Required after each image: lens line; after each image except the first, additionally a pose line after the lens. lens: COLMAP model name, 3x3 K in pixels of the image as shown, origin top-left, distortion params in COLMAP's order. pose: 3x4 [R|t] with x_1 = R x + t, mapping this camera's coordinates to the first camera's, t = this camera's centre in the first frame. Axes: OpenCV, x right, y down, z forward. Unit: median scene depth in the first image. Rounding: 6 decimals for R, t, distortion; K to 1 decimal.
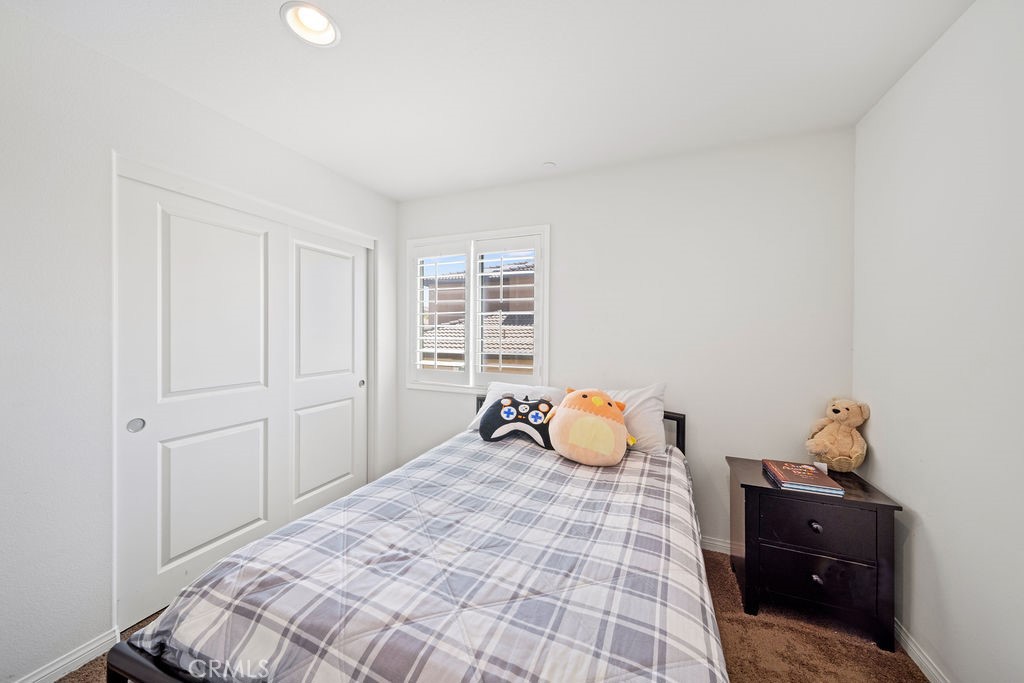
lens RADIAL K [[356.8, 0, 516.1], [0, 356.8, 338.3], [0, 0, 1]] dist [-0.000867, -0.001311]
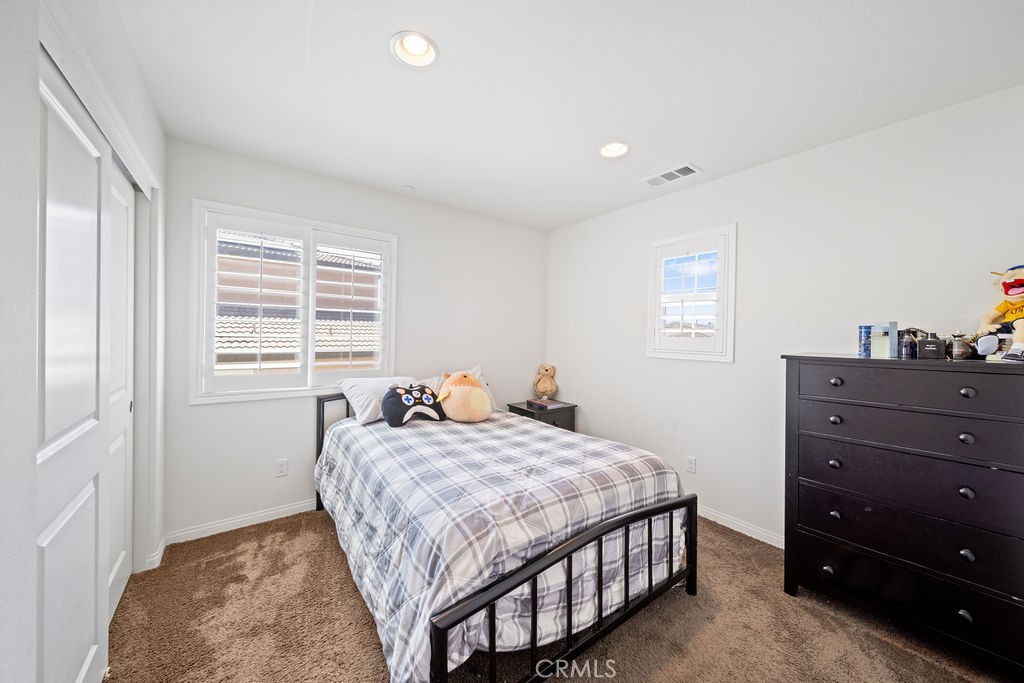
lens RADIAL K [[356.8, 0, 517.8], [0, 356.8, 337.0], [0, 0, 1]] dist [-0.000867, -0.001311]
pose [[0.512611, -0.012337, 0.858532, -0.867843], [-0.001634, 0.999881, 0.015344, -0.015031], [-0.858620, -0.009269, 0.512530, 0.097756]]
